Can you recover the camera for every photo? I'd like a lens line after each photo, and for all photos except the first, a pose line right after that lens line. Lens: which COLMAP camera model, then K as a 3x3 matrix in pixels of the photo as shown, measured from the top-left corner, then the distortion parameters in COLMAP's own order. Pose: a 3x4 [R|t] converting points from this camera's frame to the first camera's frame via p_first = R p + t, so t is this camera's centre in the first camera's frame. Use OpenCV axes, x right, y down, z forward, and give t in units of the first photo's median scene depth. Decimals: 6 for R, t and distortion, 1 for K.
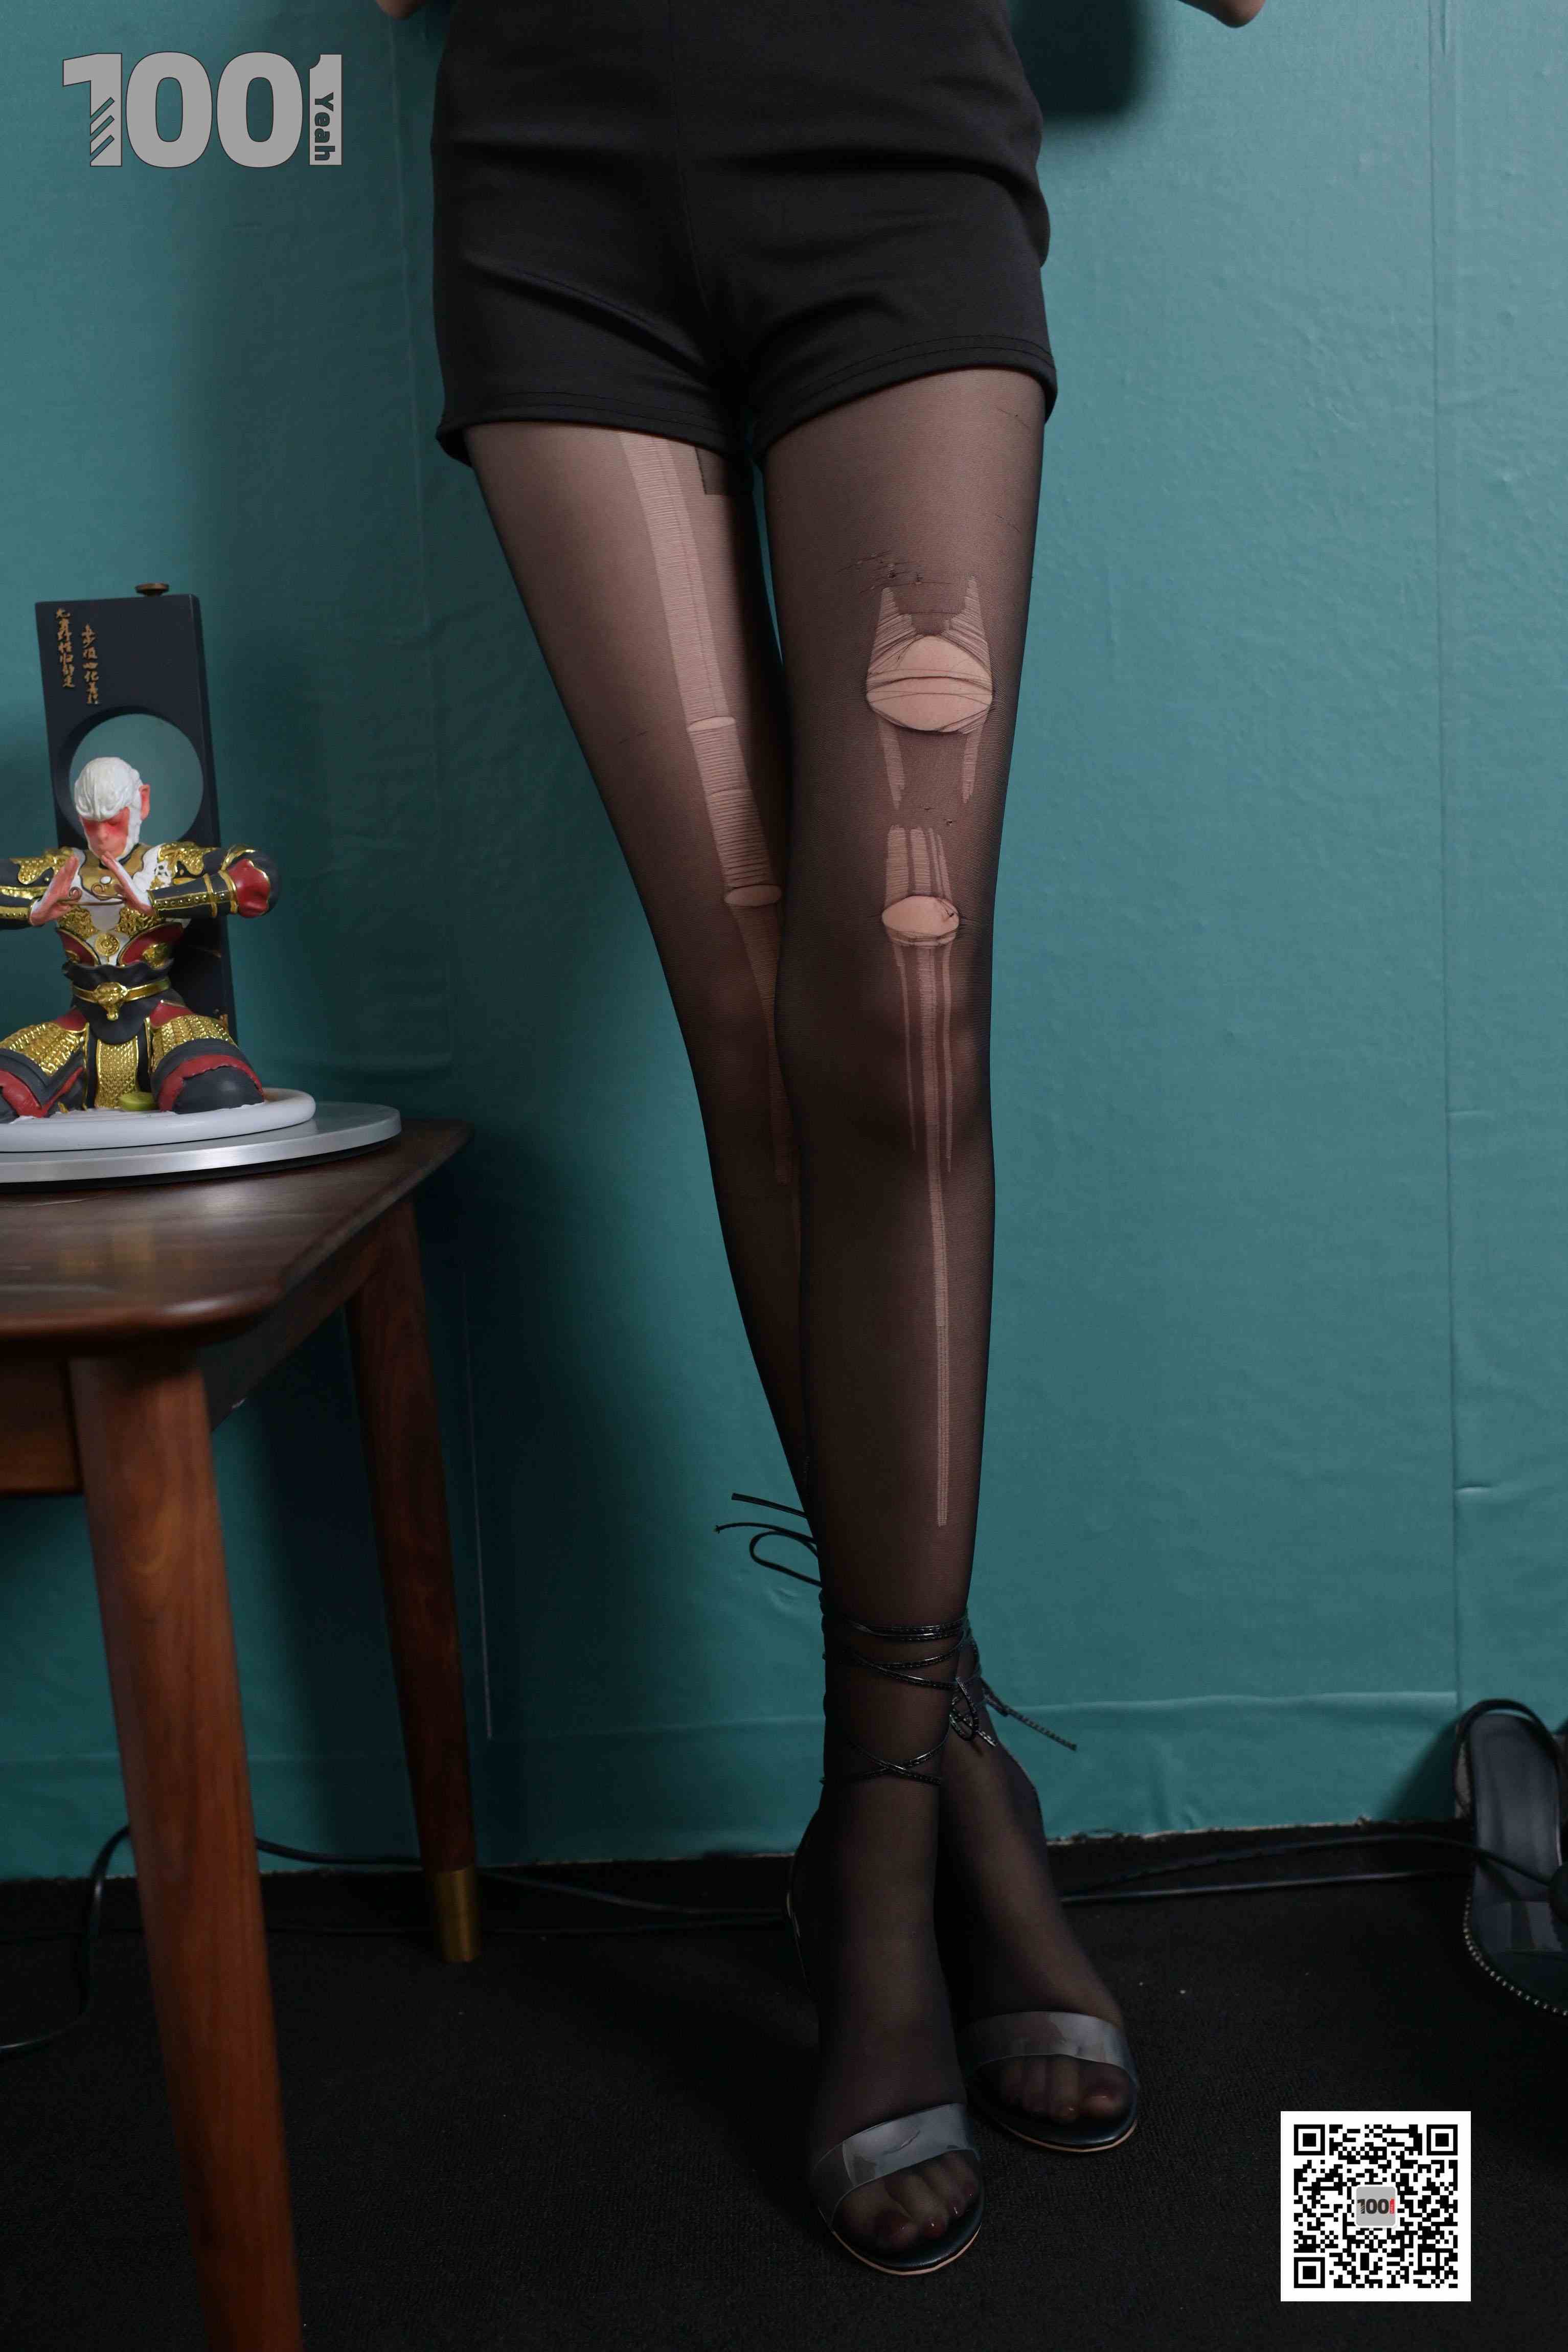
lens RADIAL K [[2358.9, 0, 778.3], [0, 2358.9, 1172.1], [0, 0, 1]] dist [0.000750, 0.000000]
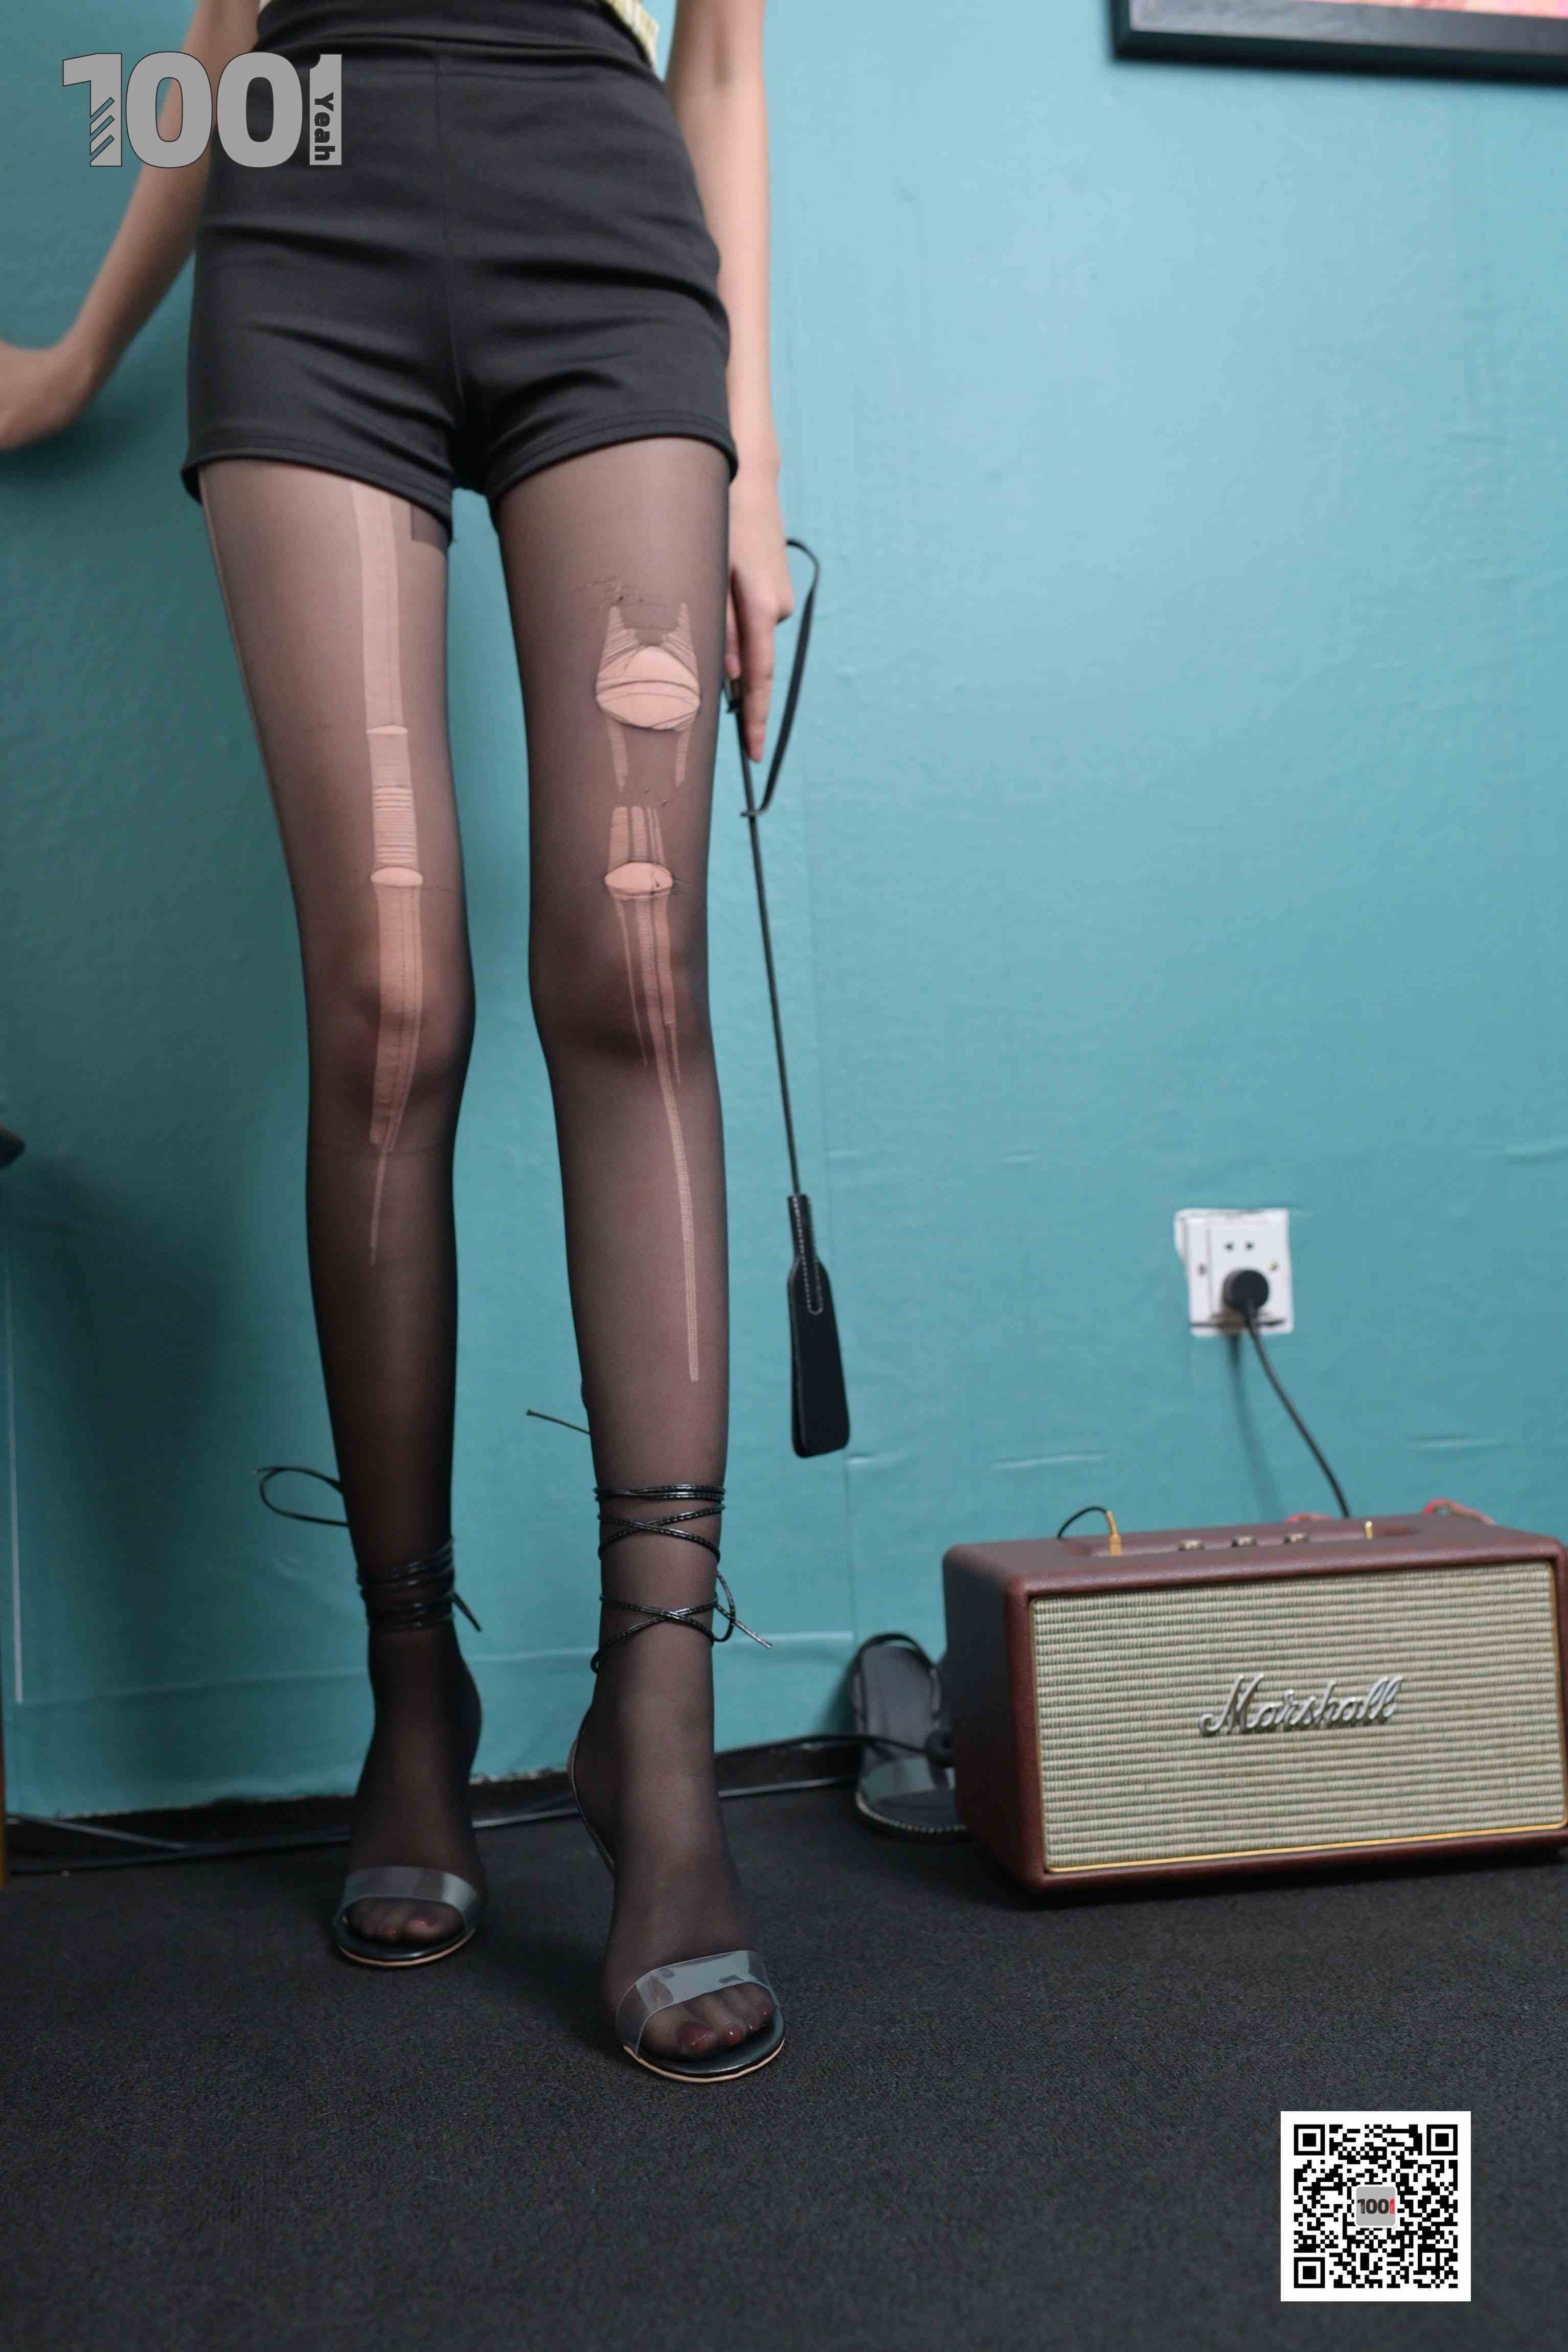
lens RADIAL K [[2358.9, 0, 779.4], [0, 2358.9, 1181.2], [0, 0, 1]] dist [0.000750, 0.000000]
pose [[0.979171, 0.005620, 0.202958, 0.003100], [0.031801, 0.983034, -0.180646, 0.227006], [-0.200530, 0.183338, 0.962380, -0.217209]]
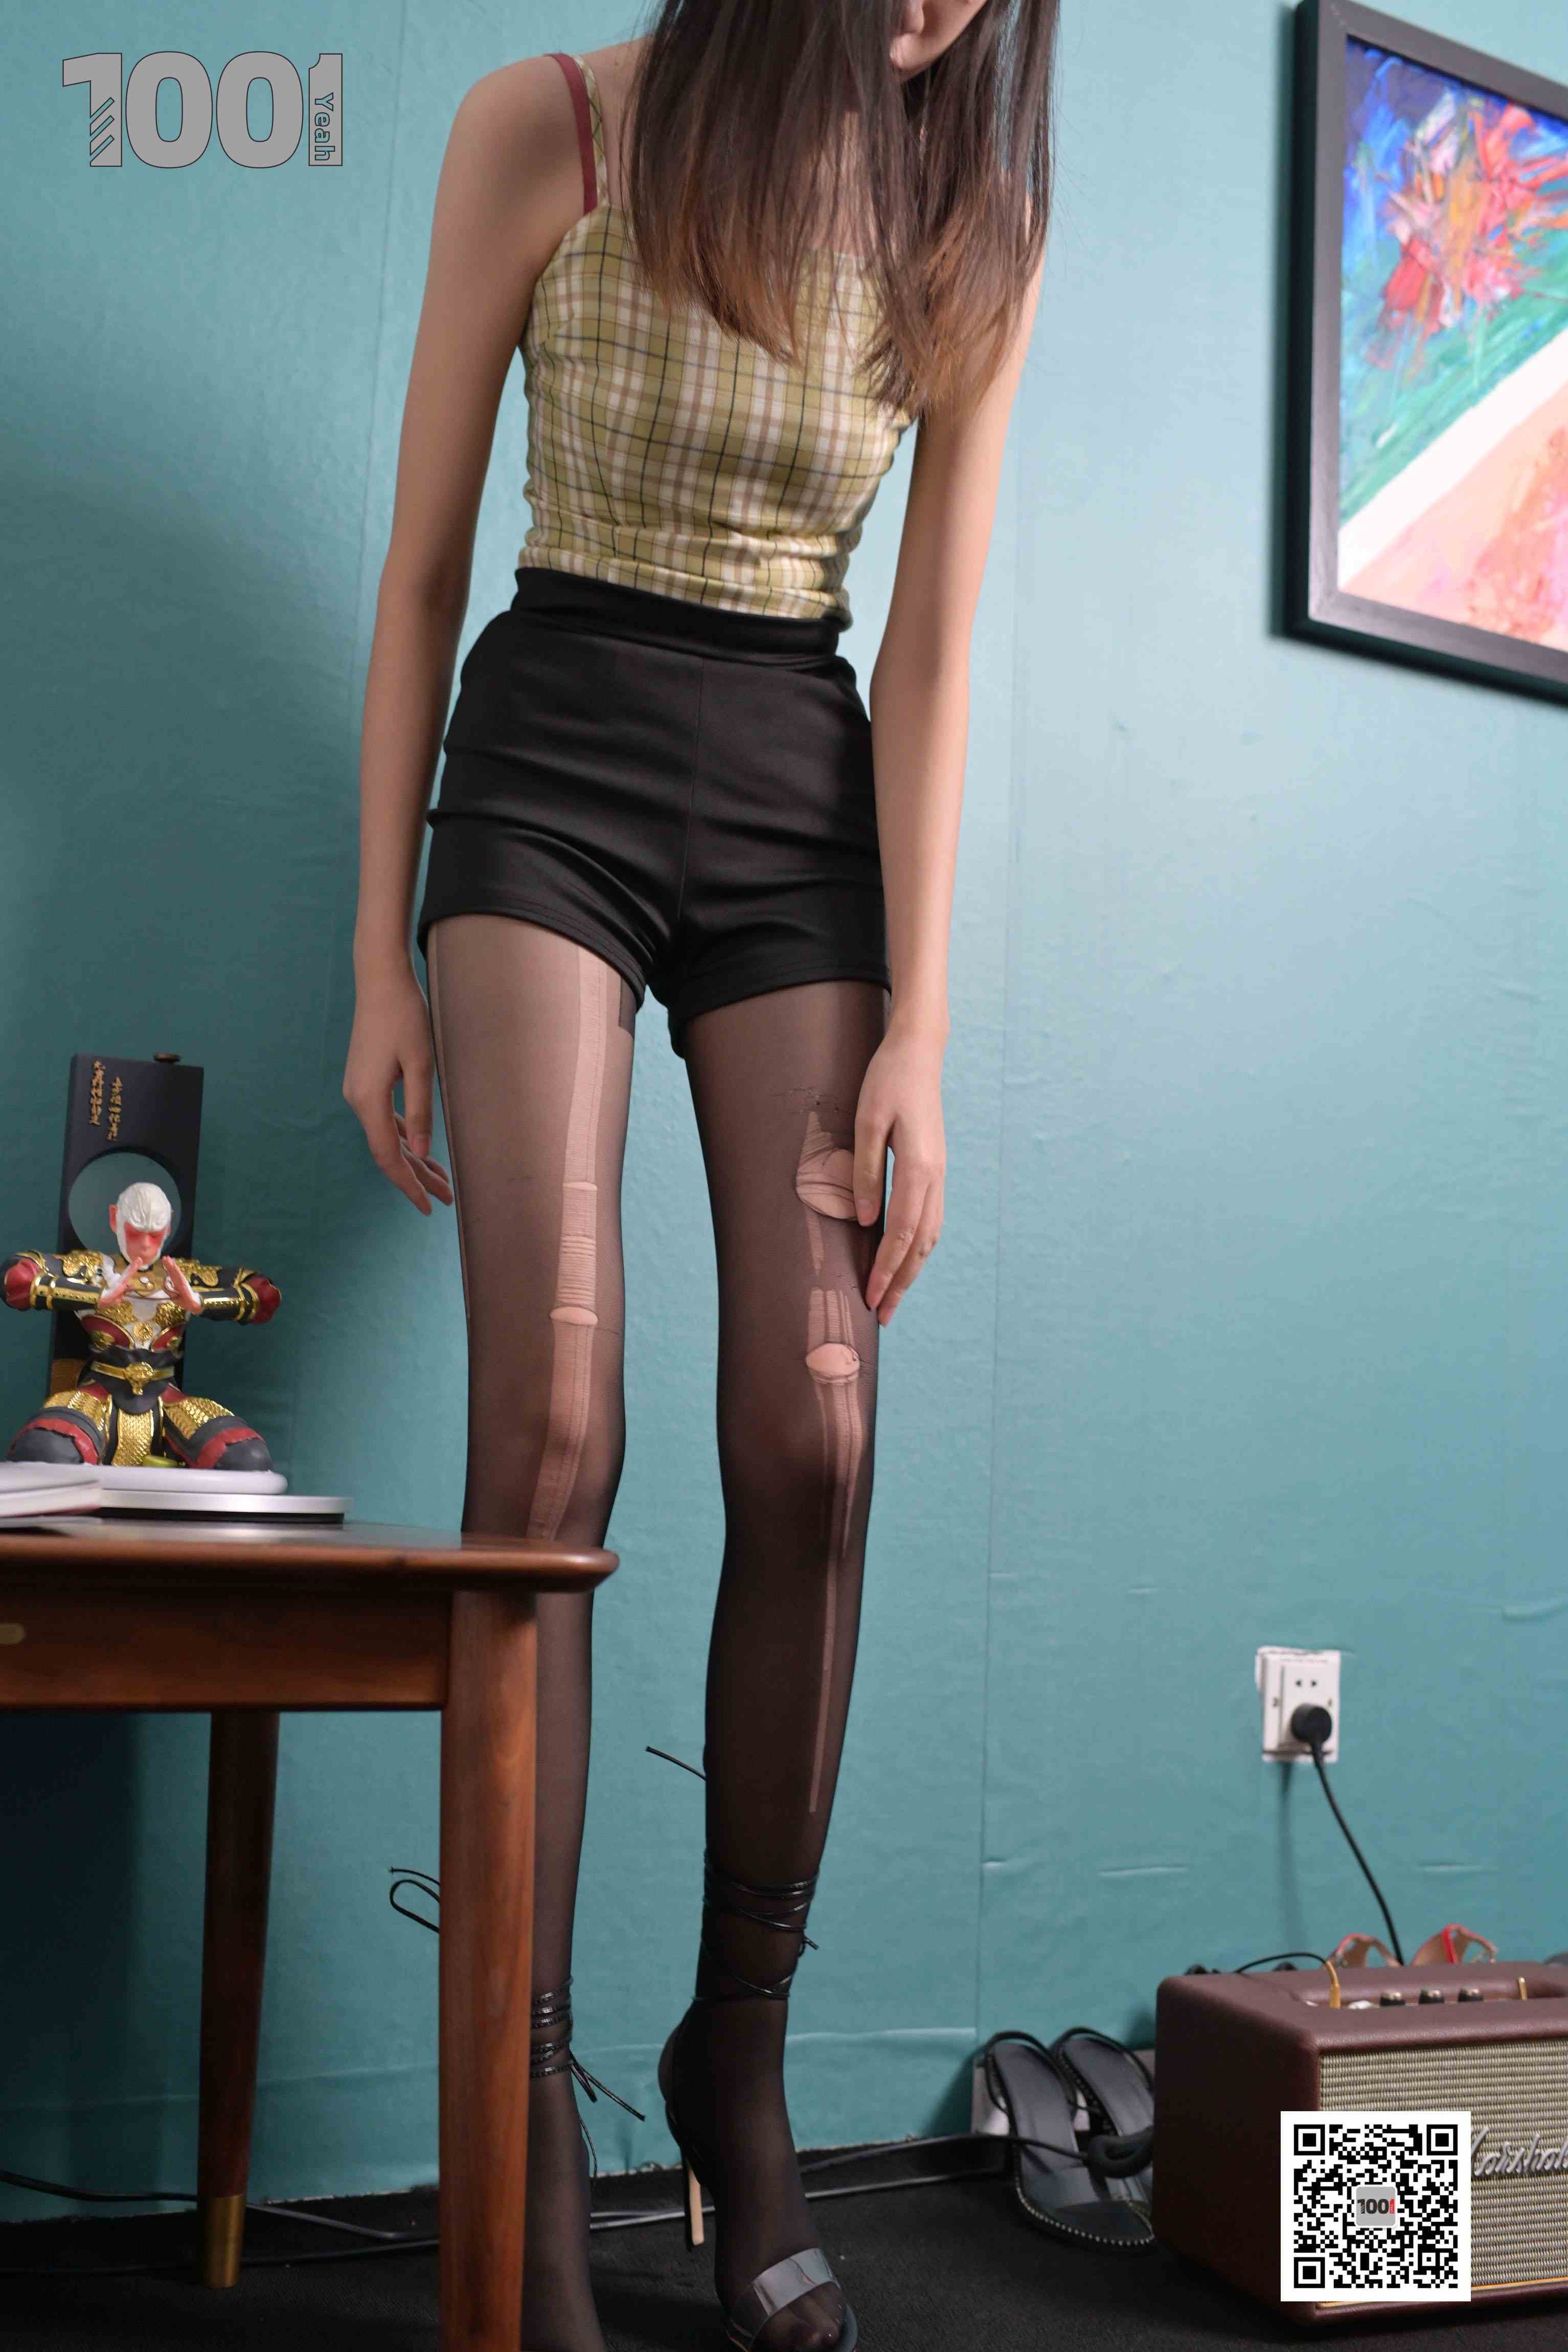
lens RADIAL K [[2358.9, 0, 771.2], [0, 2358.9, 1164.4], [0, 0, 1]] dist [0.000750, 0.000000]
pose [[0.890730, 0.146488, 0.430280, -0.476815], [-0.029199, 0.963129, -0.267451, 0.121822], [-0.453593, 0.225663, 0.862165, -0.191084]]
